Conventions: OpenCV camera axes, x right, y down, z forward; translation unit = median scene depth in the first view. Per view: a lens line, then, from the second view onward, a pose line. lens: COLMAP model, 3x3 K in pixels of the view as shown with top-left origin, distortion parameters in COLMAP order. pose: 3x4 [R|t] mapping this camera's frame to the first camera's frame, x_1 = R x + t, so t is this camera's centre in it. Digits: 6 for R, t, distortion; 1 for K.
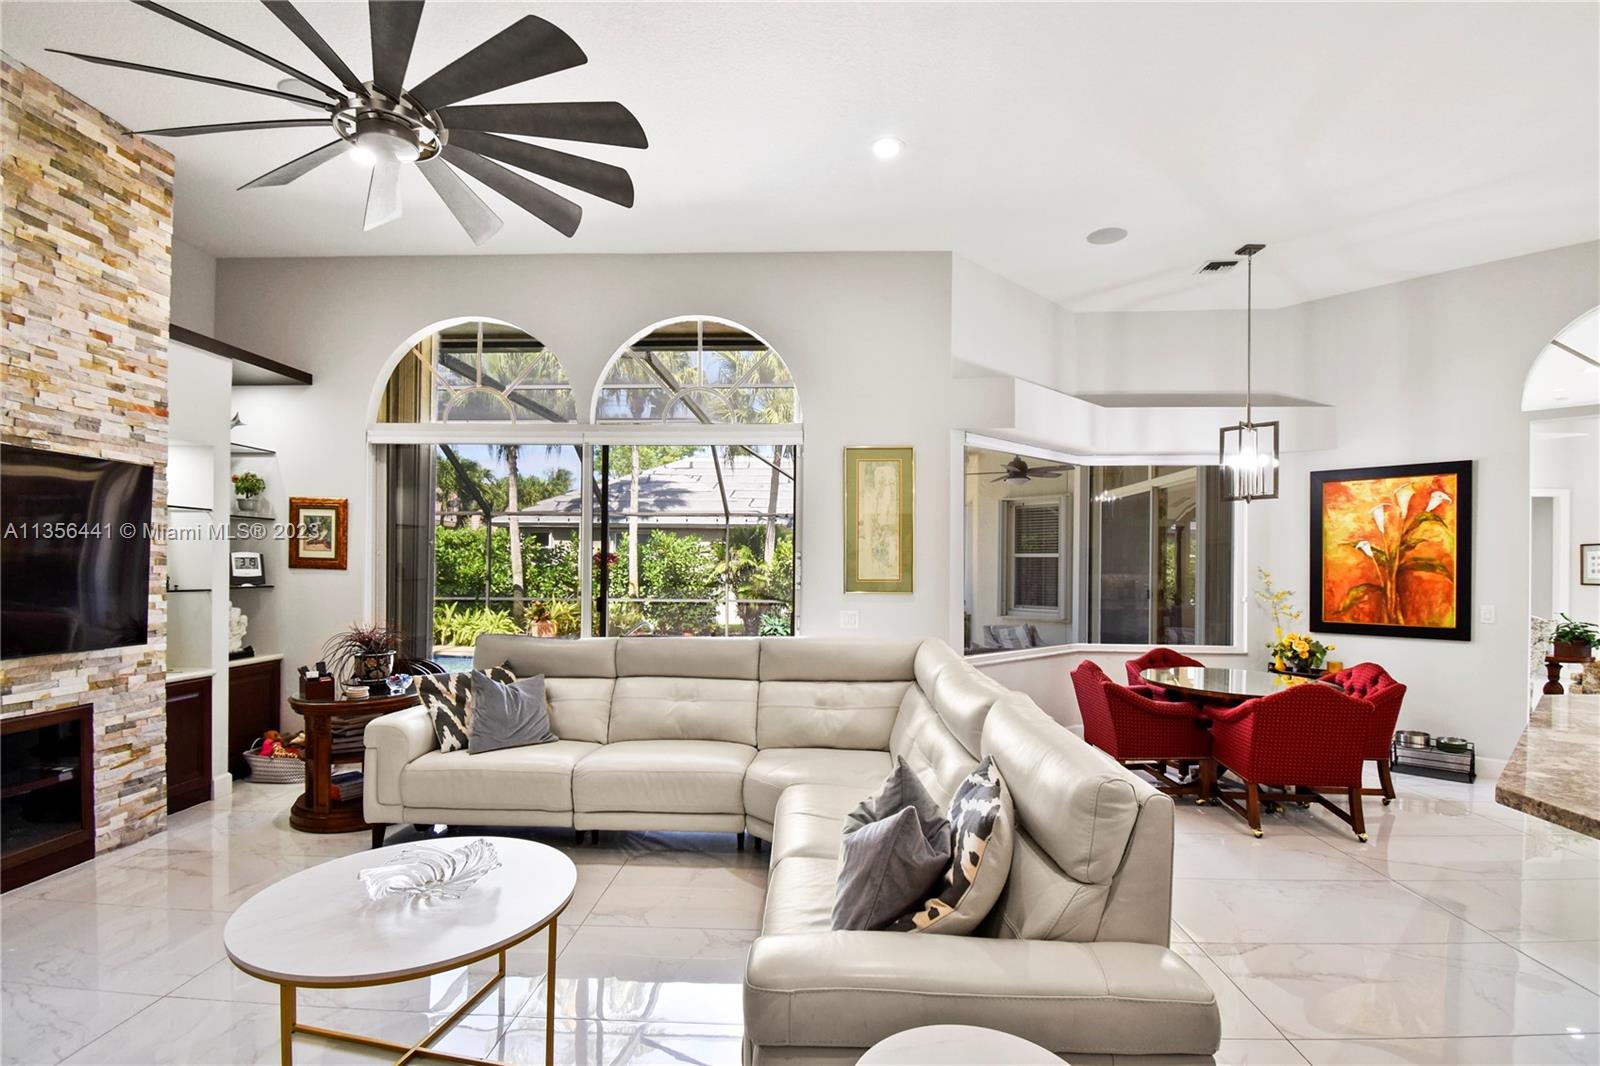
lens RADIAL K [[735.7, 0, 822.4], [0, 735.7, 557.3], [0, 0, 1]] dist [0.042252, -0.019118]
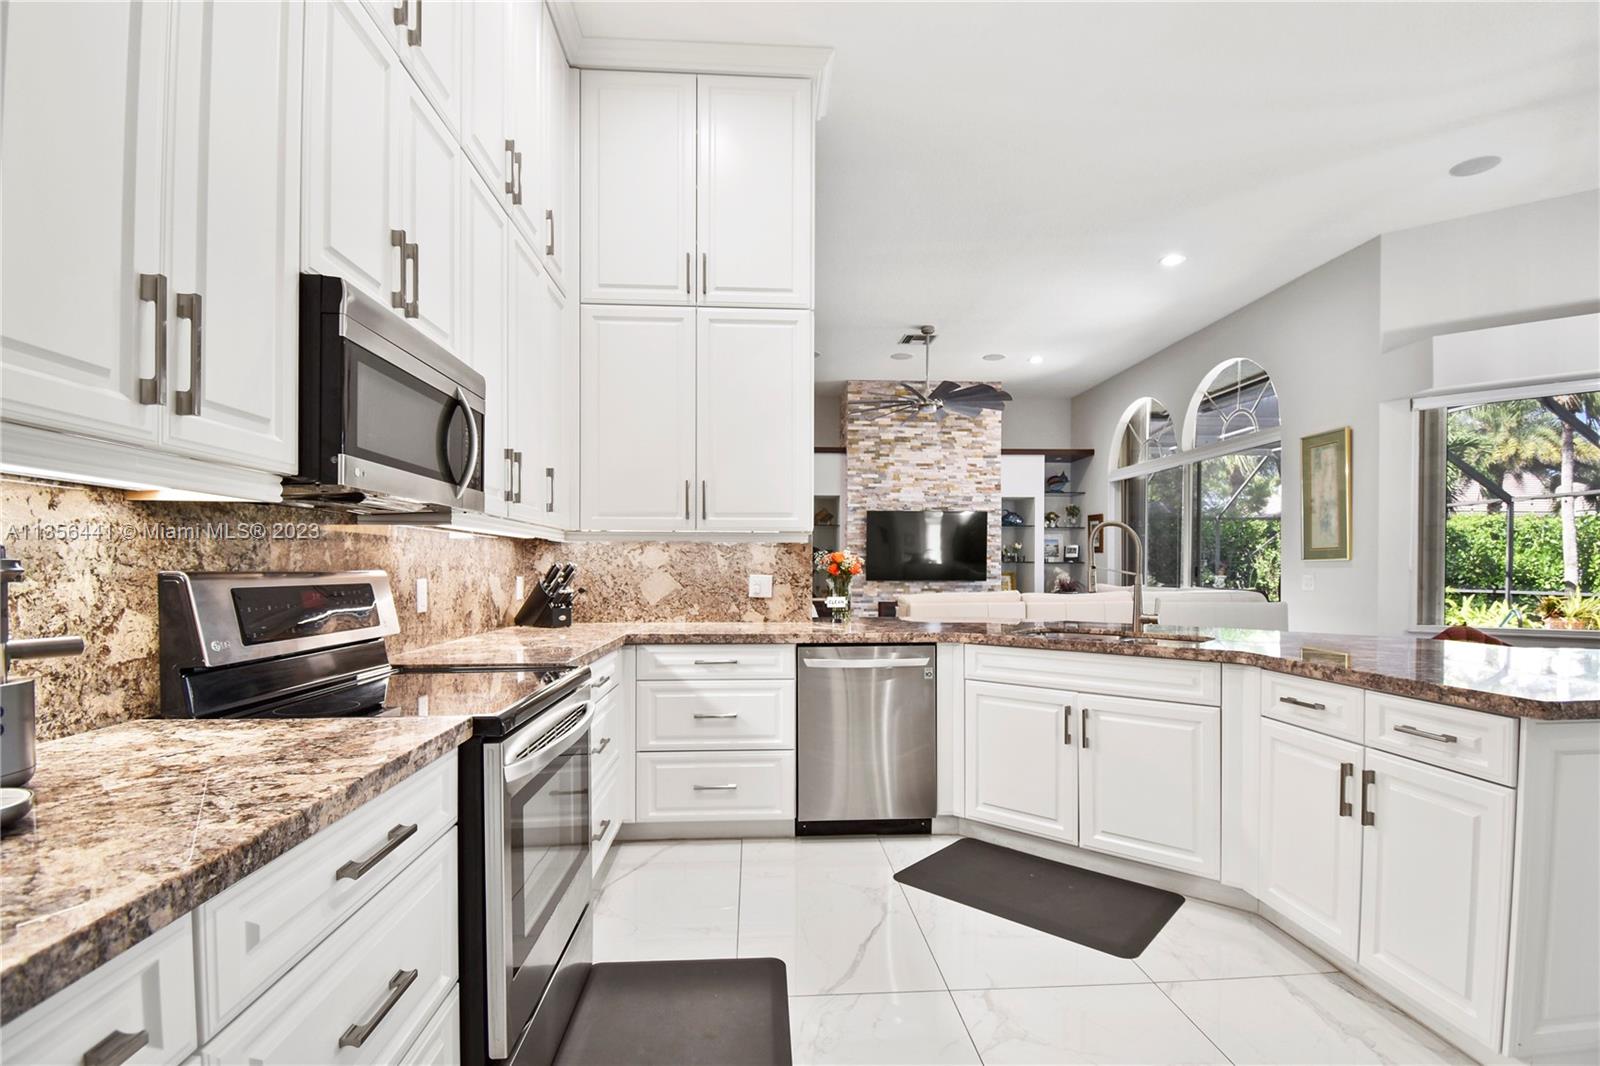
lens RADIAL K [[735.7, 0, 810.7], [0, 735.7, 573.9], [0, 0, 1]] dist [0.042252, -0.019118]
pose [[0.124890, 0.001093, -0.992170, 1.438171], [0.014008, 0.999898, 0.002864, 0.070910], [0.992072, -0.014256, 0.124862, 0.087380]]
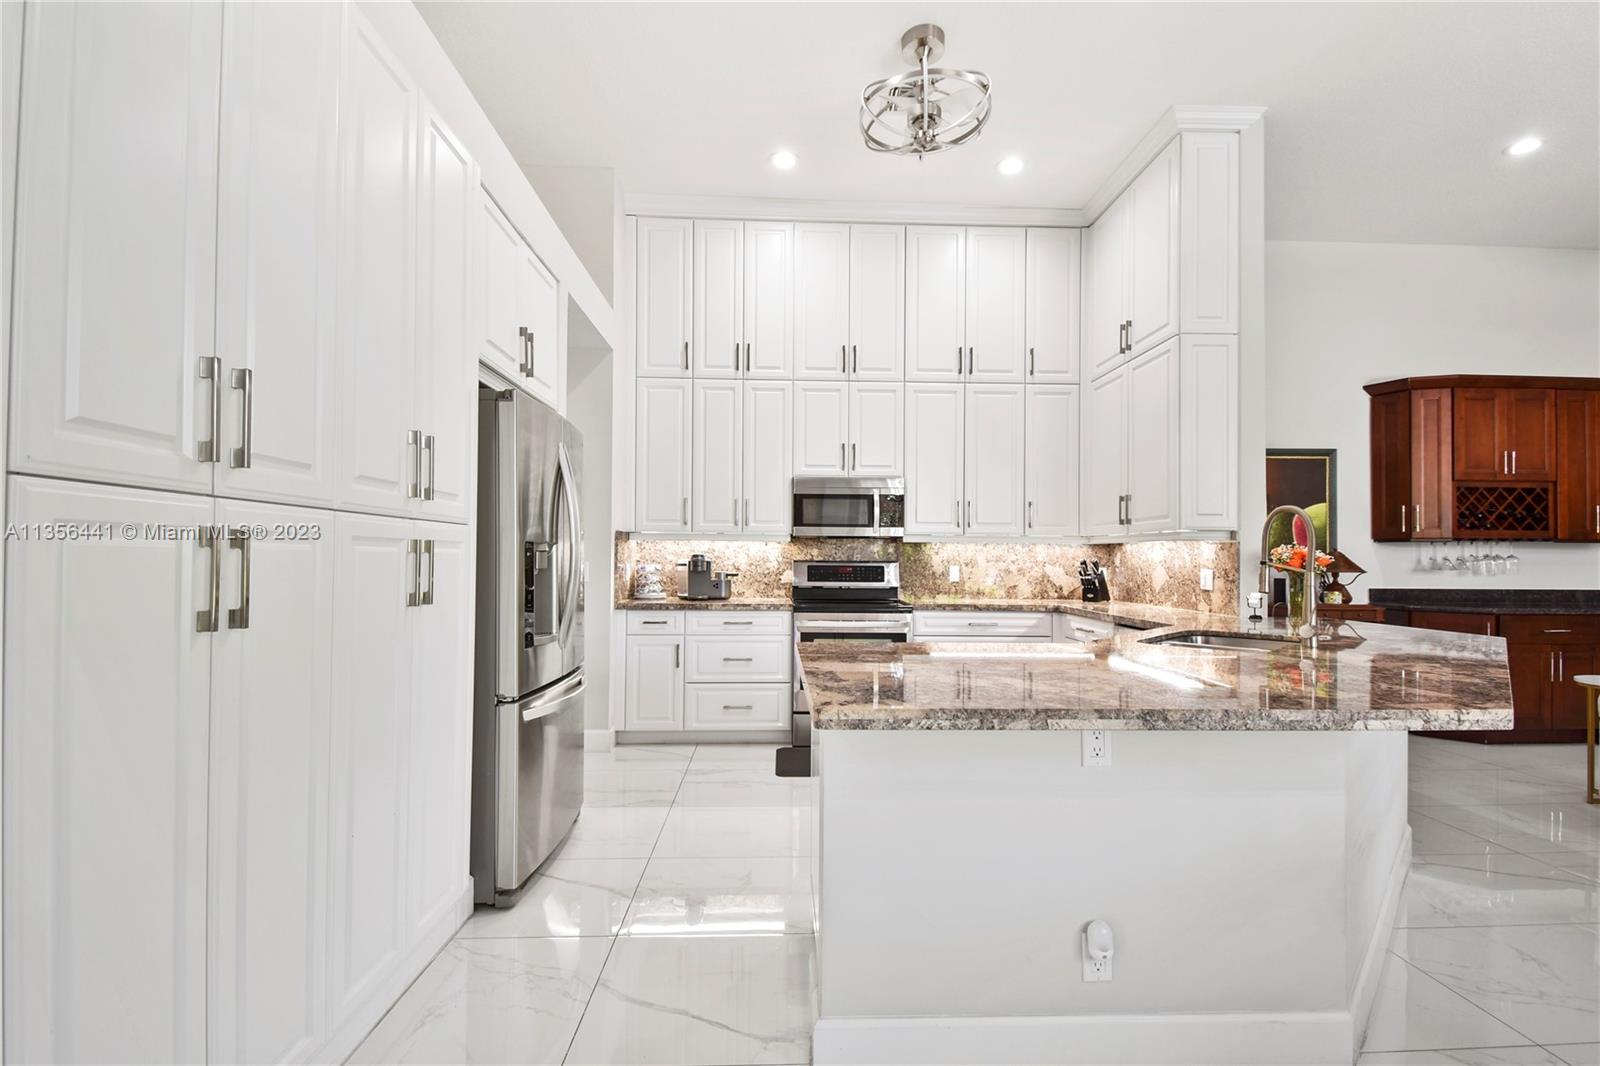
lens RADIAL K [[735.7, 0, 805.0], [0, 735.7, 545.0], [0, 0, 1]] dist [0.042252, -0.019118]
pose [[-0.993982, -0.016226, -0.108335, 1.174805], [-0.012858, 0.999414, -0.031711, 0.080391], [0.108786, -0.030127, -0.993609, 1.123189]]
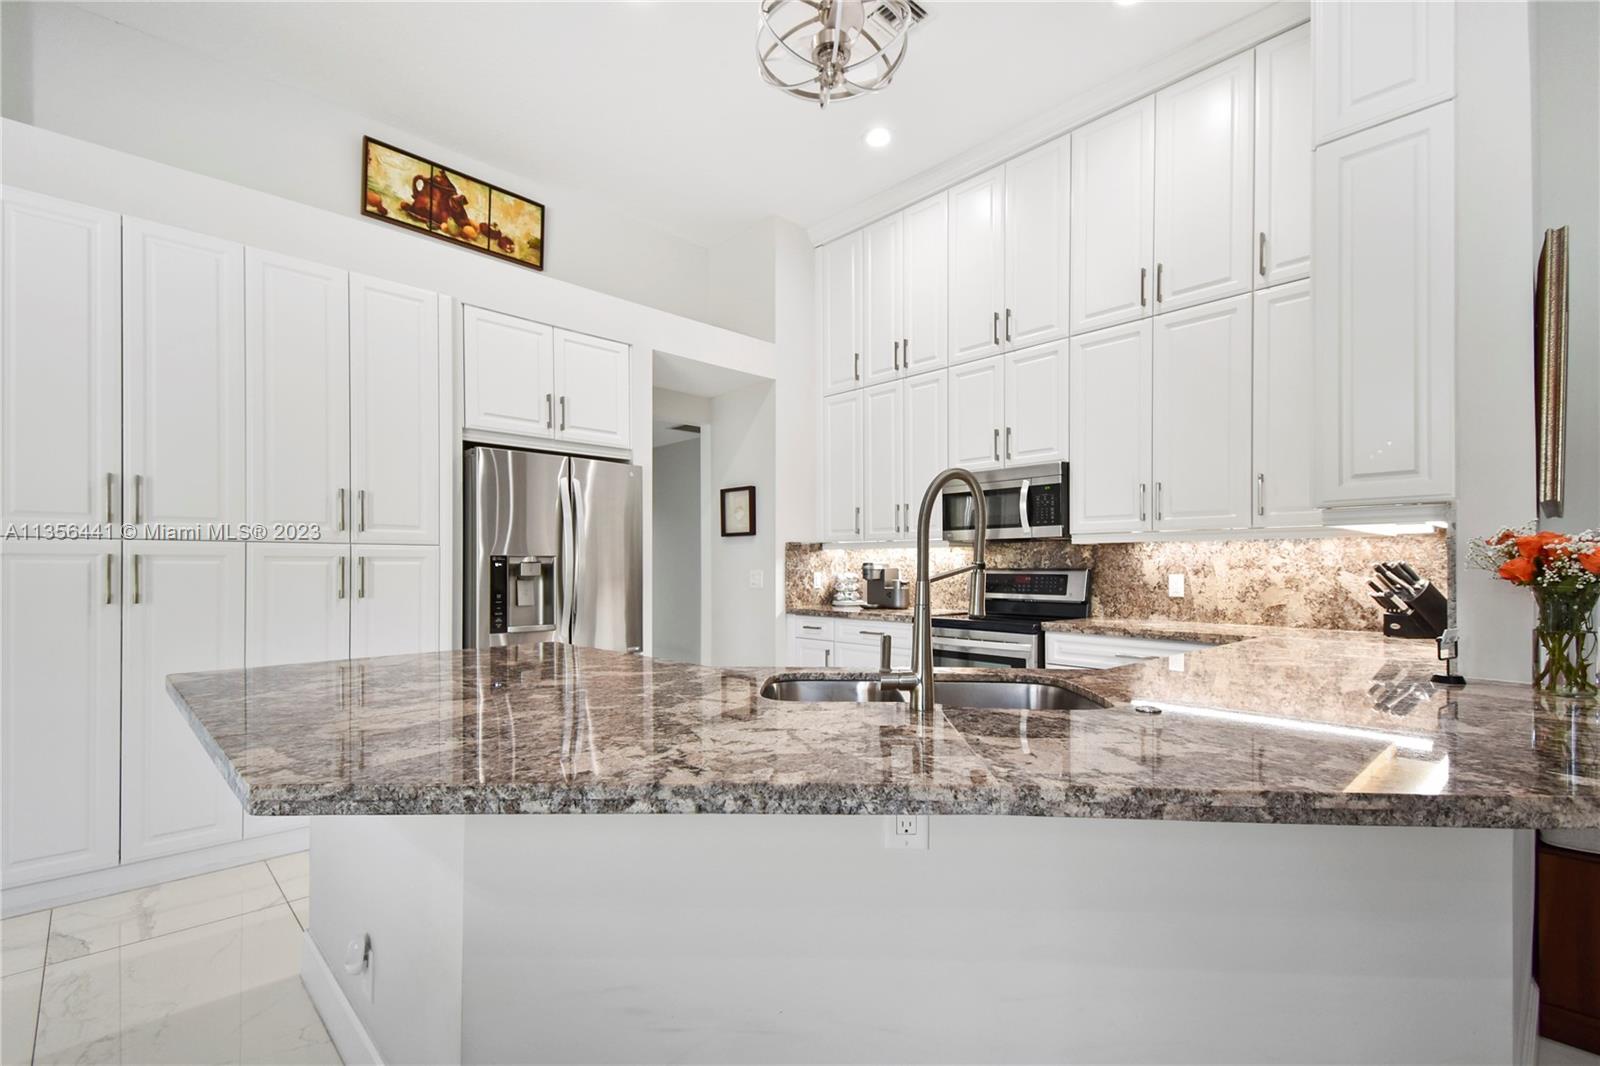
lens RADIAL K [[735.7, 0, 781.1], [0, 735.7, 570.1], [0, 0, 1]] dist [0.042252, -0.019118]
pose [[-0.709109, -0.009344, 0.705037, 0.453922], [-0.014456, 0.999895, -0.001288, 0.075204], [-0.704950, -0.011106, -0.709170, 0.862559]]
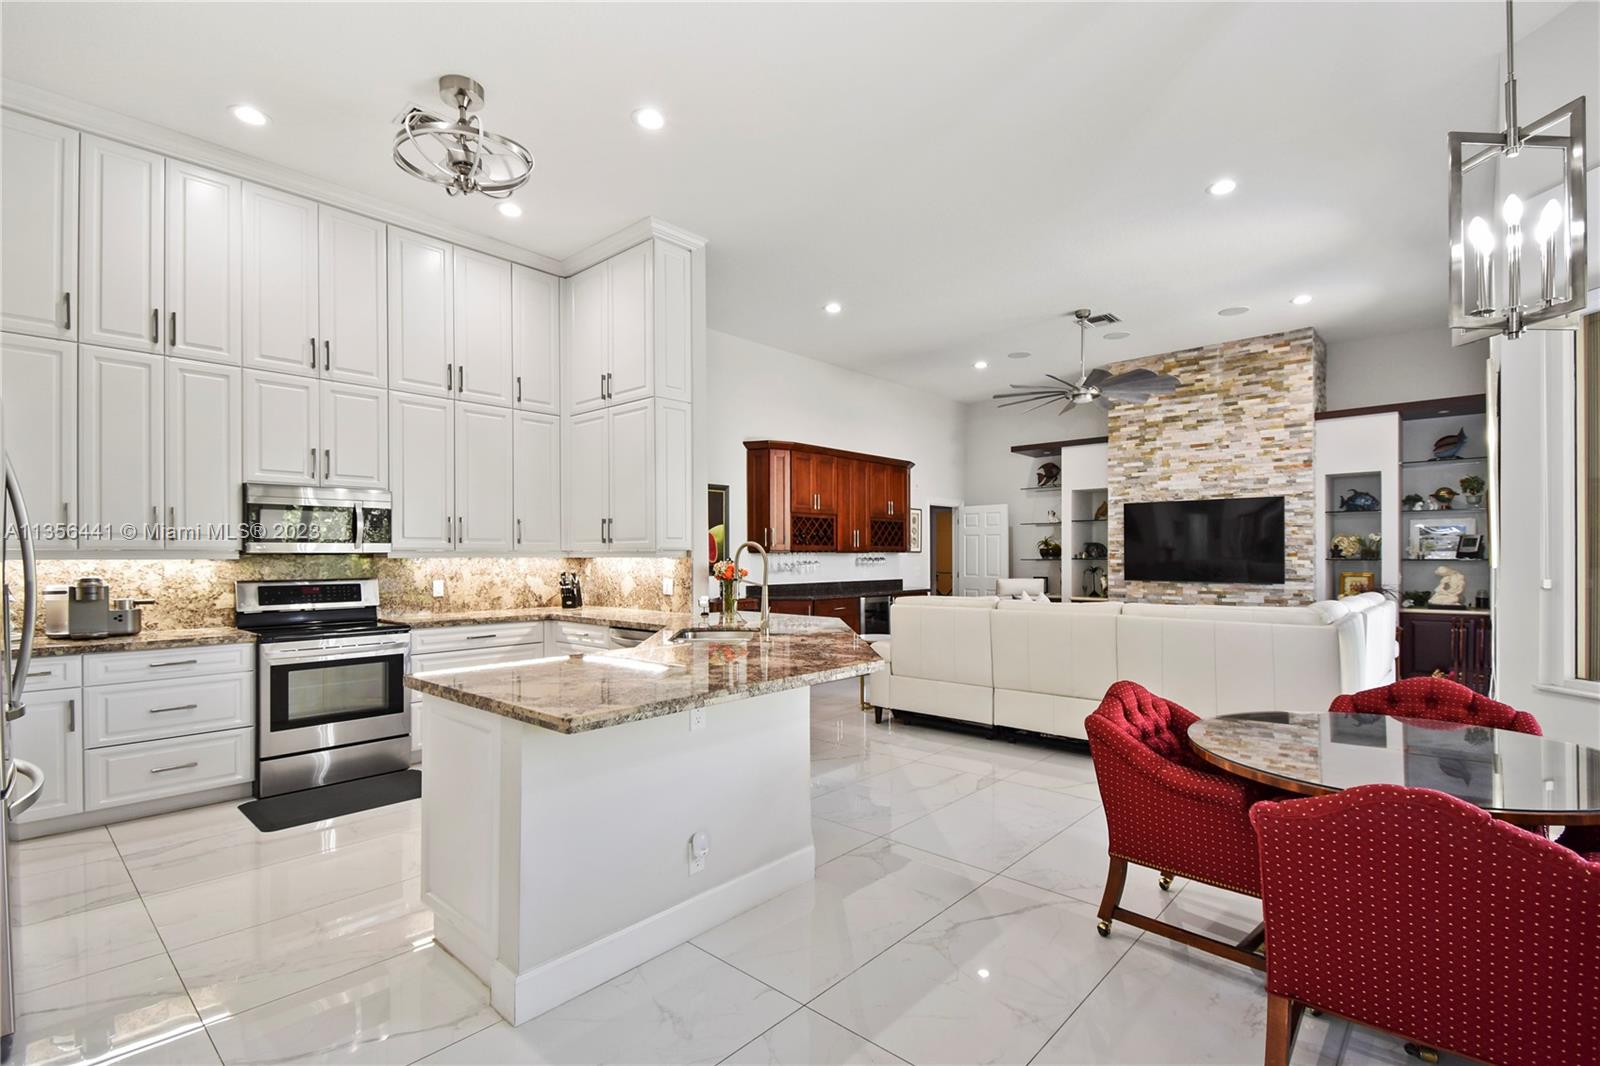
lens RADIAL K [[735.7, 0, 807.5], [0, 735.7, 555.2], [0, 0, 1]] dist [0.042252, -0.019118]
pose [[-0.624428, -0.006268, -0.781057, 1.390129], [0.009210, 0.999839, -0.015387, 0.053842], [0.781028, -0.016802, -0.624270, 1.181748]]
